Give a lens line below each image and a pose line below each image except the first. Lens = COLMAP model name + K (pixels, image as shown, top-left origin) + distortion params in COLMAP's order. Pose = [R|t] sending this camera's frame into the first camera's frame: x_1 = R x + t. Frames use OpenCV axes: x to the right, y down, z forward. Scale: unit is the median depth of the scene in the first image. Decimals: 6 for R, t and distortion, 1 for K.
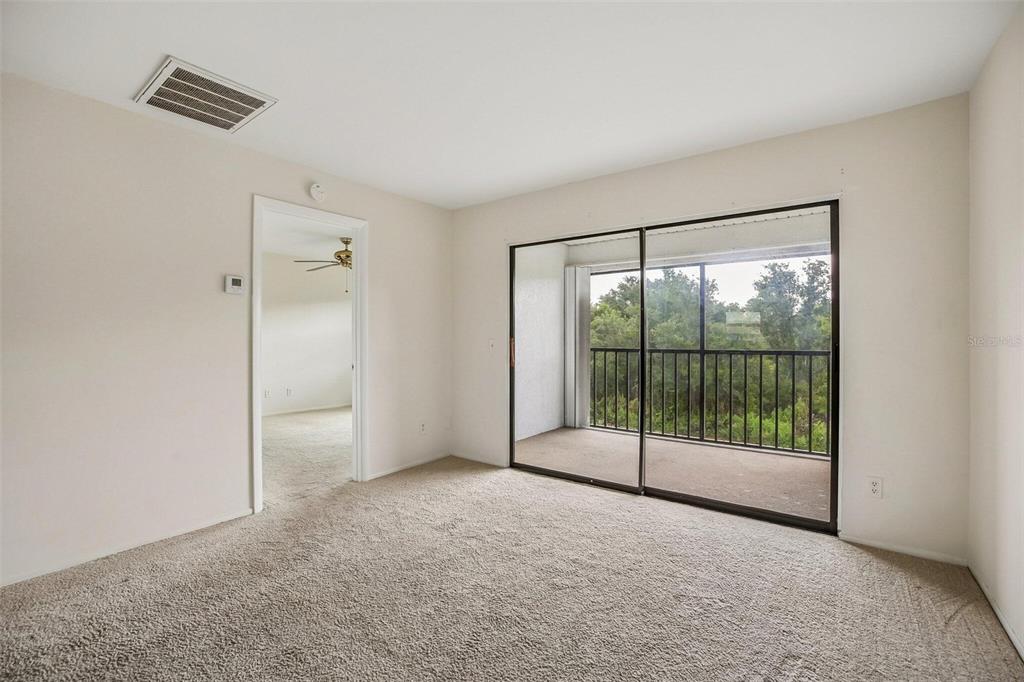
lens RADIAL K [[456.5, 0, 509.8], [0, 456.5, 341.6], [0, 0, 1]] dist [-0.034597, 0.015050]
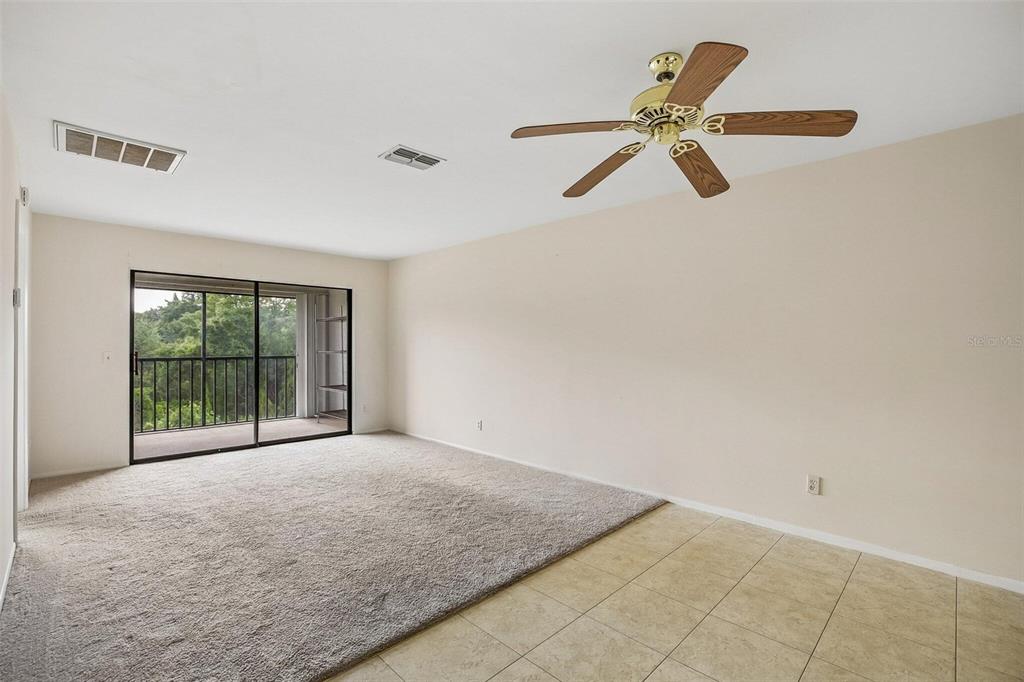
lens RADIAL K [[456.5, 0, 509.8], [0, 456.5, 341.6], [0, 0, 1]] dist [-0.034597, 0.015050]
pose [[0.141706, 0.005958, 0.989891, -1.333901], [0.009689, 0.999926, -0.007405, -0.016773], [-0.989861, 0.010641, 0.141638, -0.126319]]
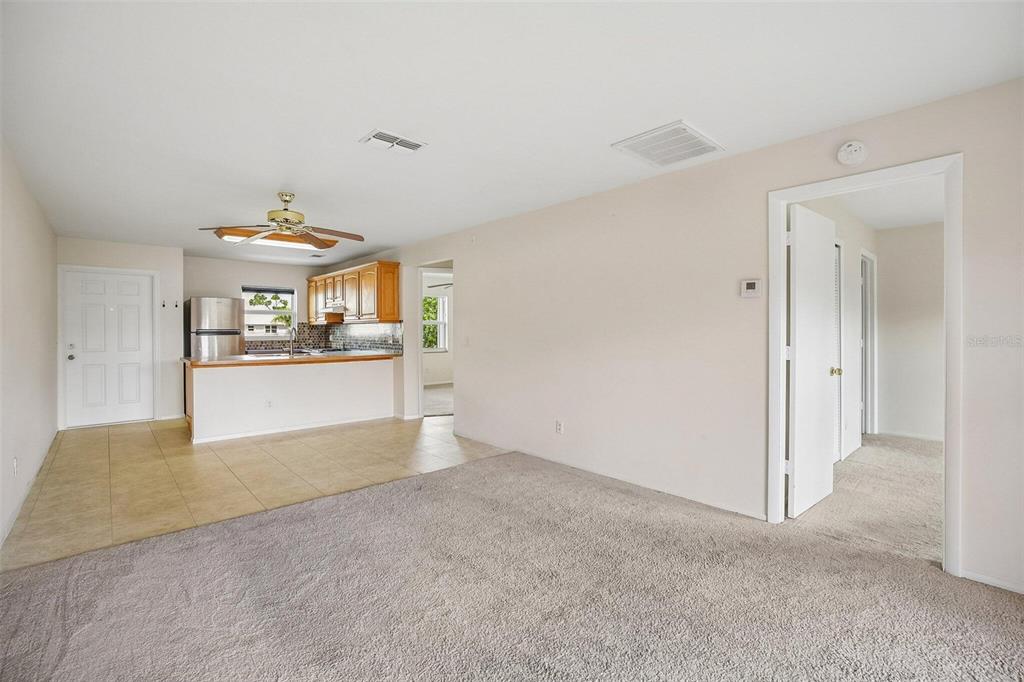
lens RADIAL K [[456.5, 0, 509.8], [0, 456.5, 341.6], [0, 0, 1]] dist [-0.034597, 0.015050]
pose [[-0.193425, 0.018882, -0.980933, 0.489821], [-0.010113, 0.999723, 0.021238, -0.021308], [0.981063, 0.014028, -0.193181, 0.645525]]
